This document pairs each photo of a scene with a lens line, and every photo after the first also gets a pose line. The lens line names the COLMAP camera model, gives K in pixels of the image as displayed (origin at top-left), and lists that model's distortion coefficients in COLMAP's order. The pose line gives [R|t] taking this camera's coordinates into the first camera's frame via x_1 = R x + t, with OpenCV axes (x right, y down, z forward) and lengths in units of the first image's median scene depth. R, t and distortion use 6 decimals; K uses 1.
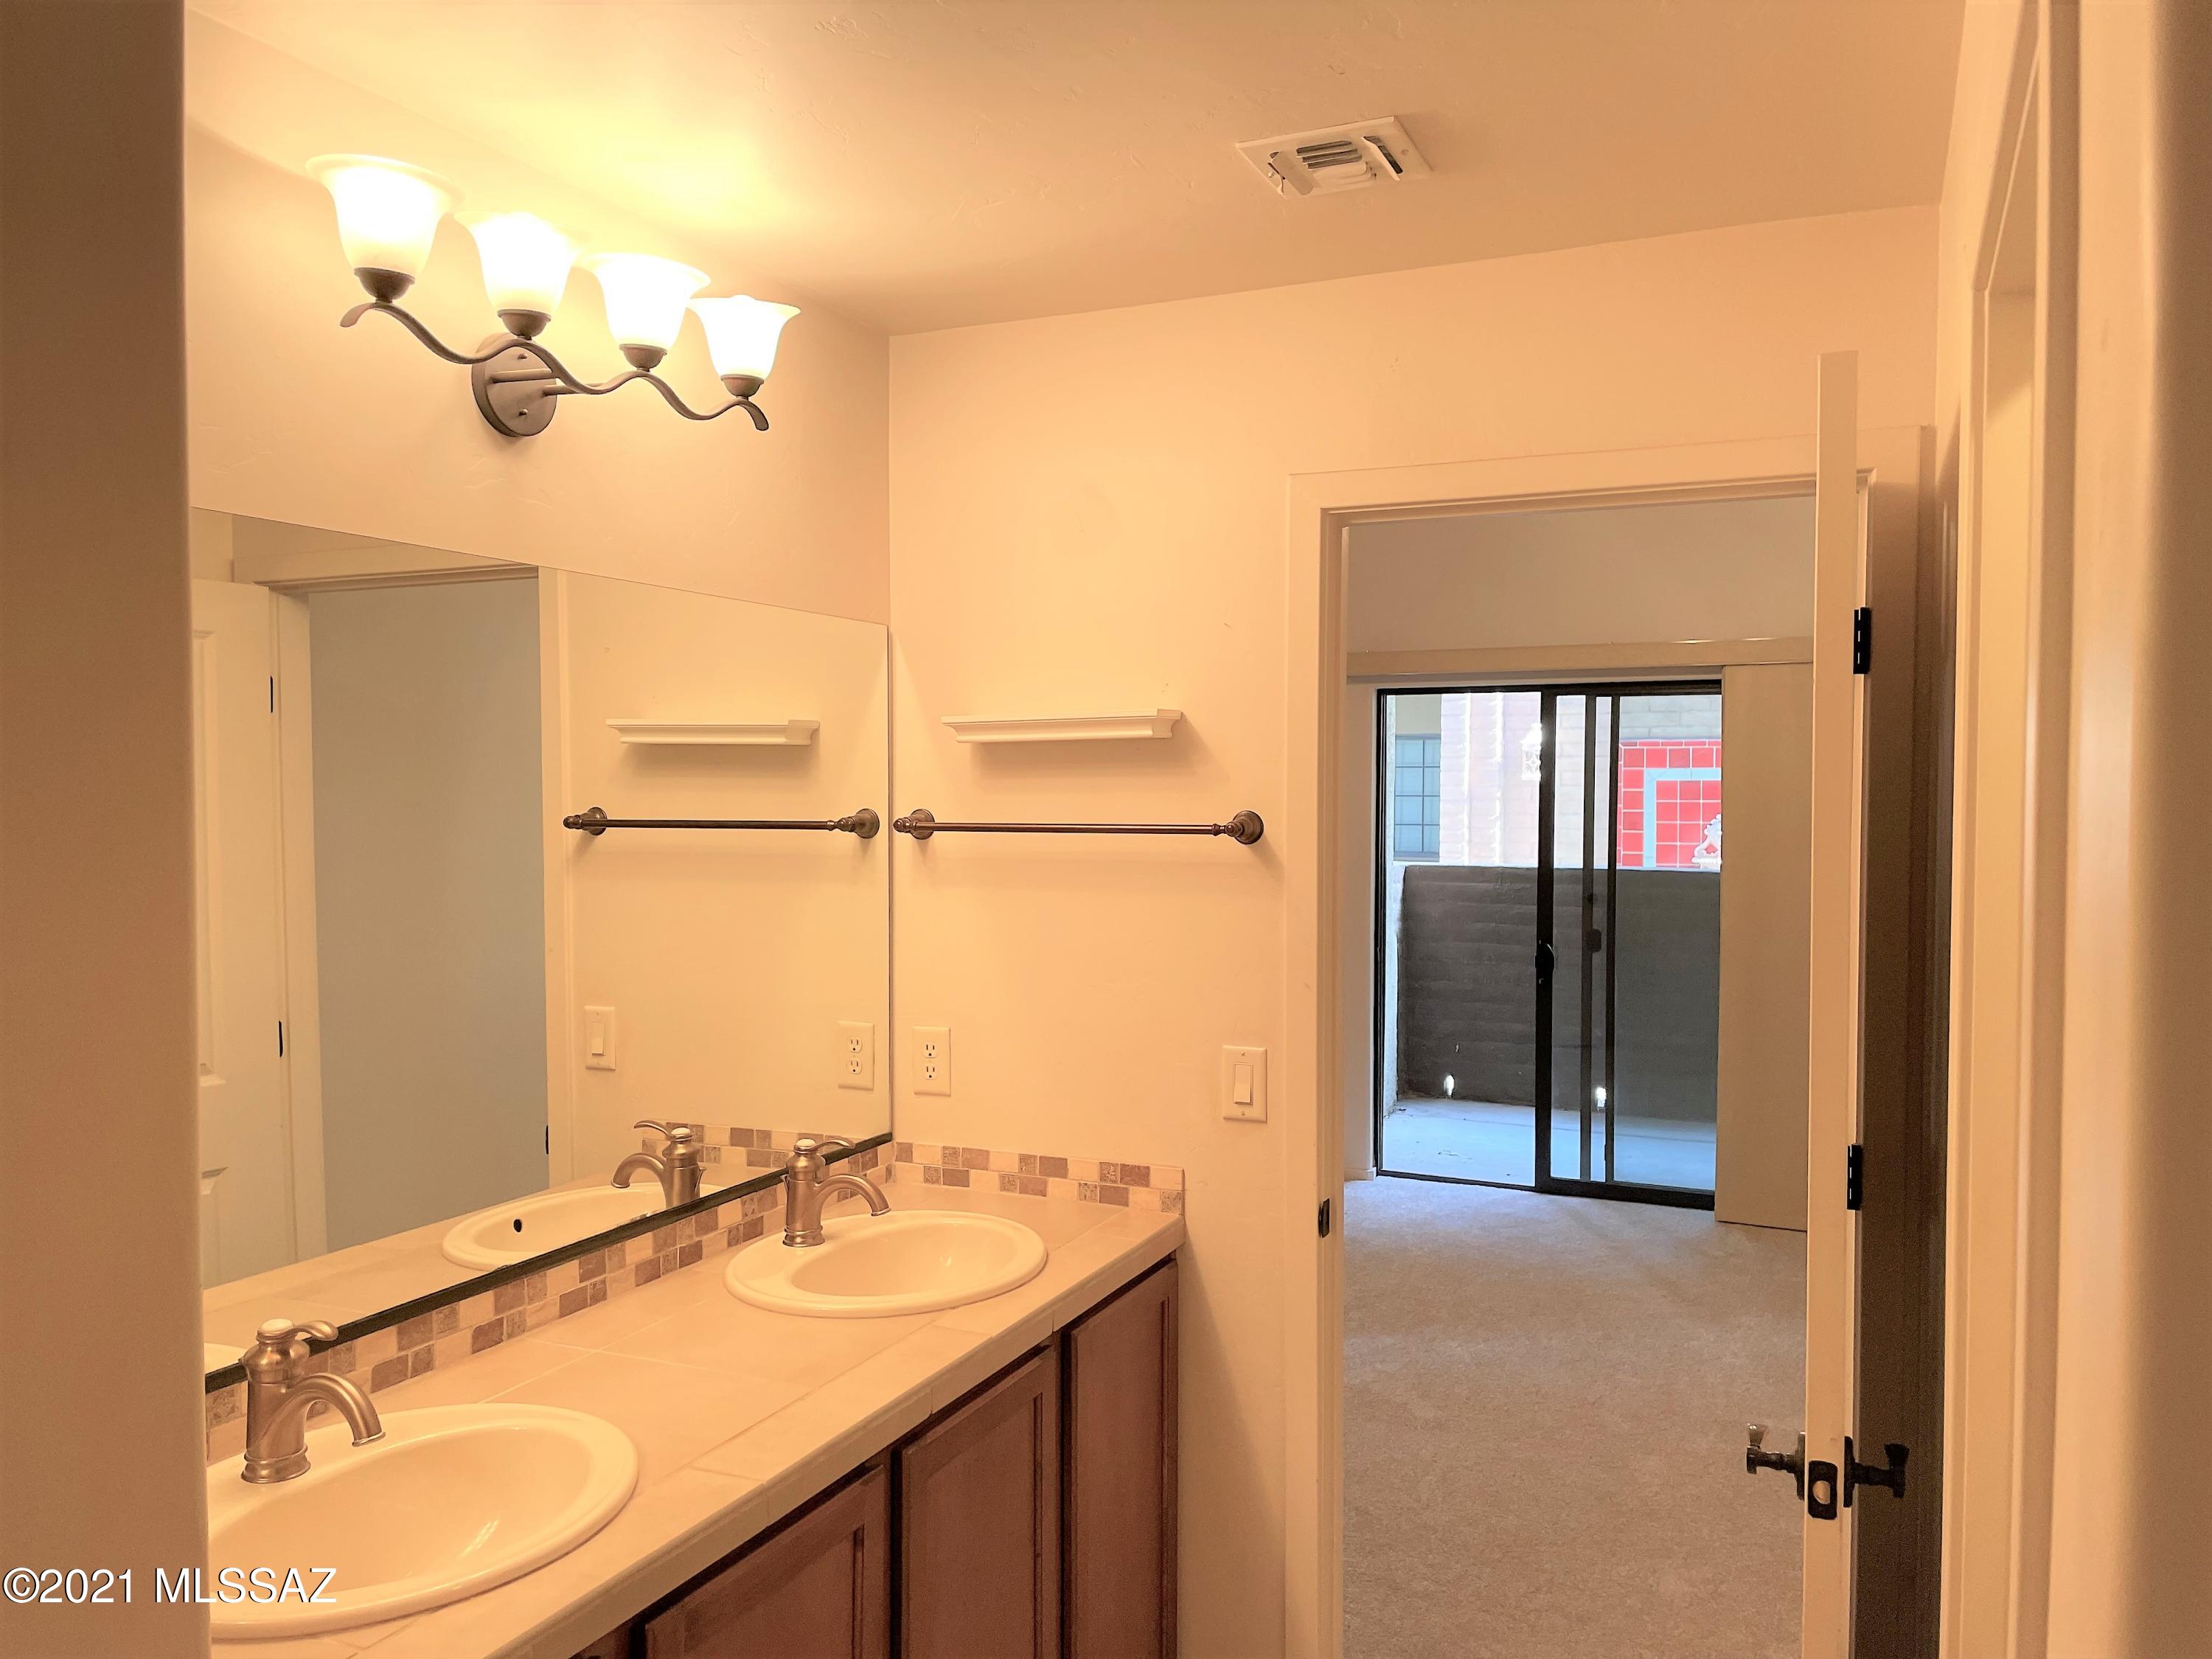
lens RADIAL K [[1660.2, 0, 1108.6], [0, 1660.2, 819.6], [0, 0, 1]] dist [0.072139, -0.103448]
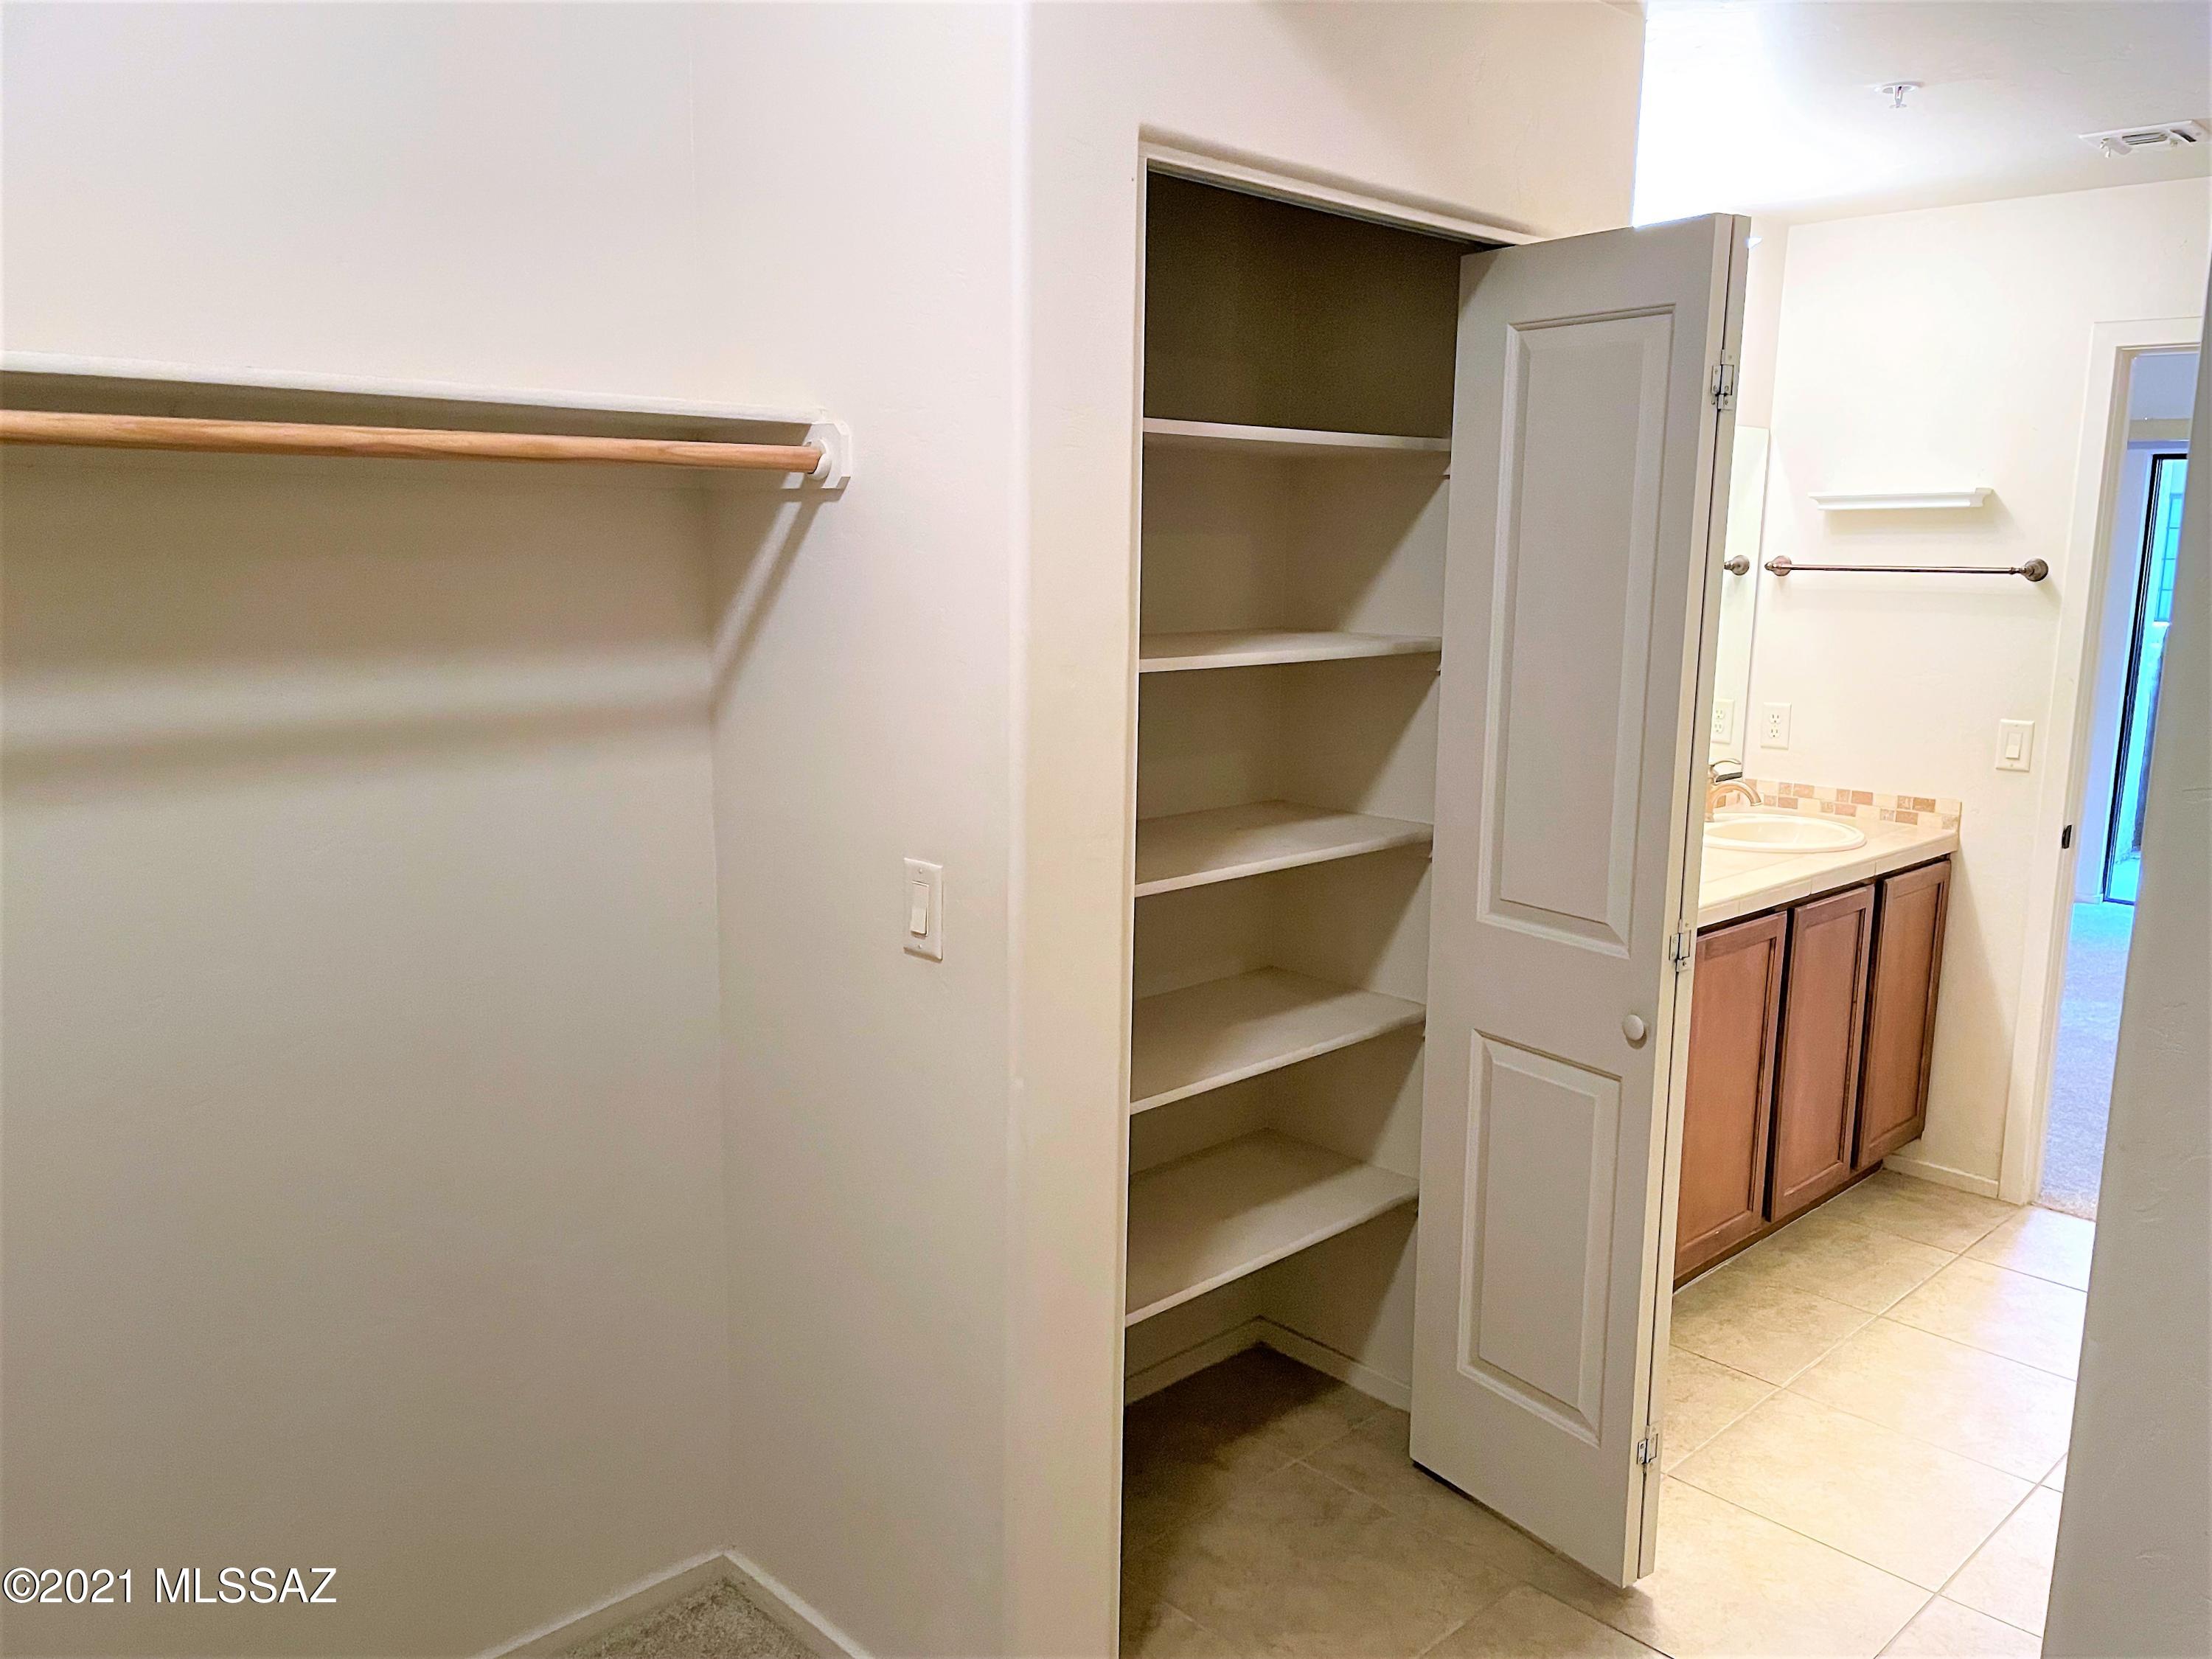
lens RADIAL K [[1660.2, 0, 1108.6], [0, 1660.2, 819.6], [0, 0, 1]] dist [0.072139, -0.103448]
pose [[0.926267, 0.075516, -0.369225, -0.107392], [-0.024197, 0.989614, 0.141699, 0.031279], [0.376091, -0.122317, 0.918474, -0.679294]]
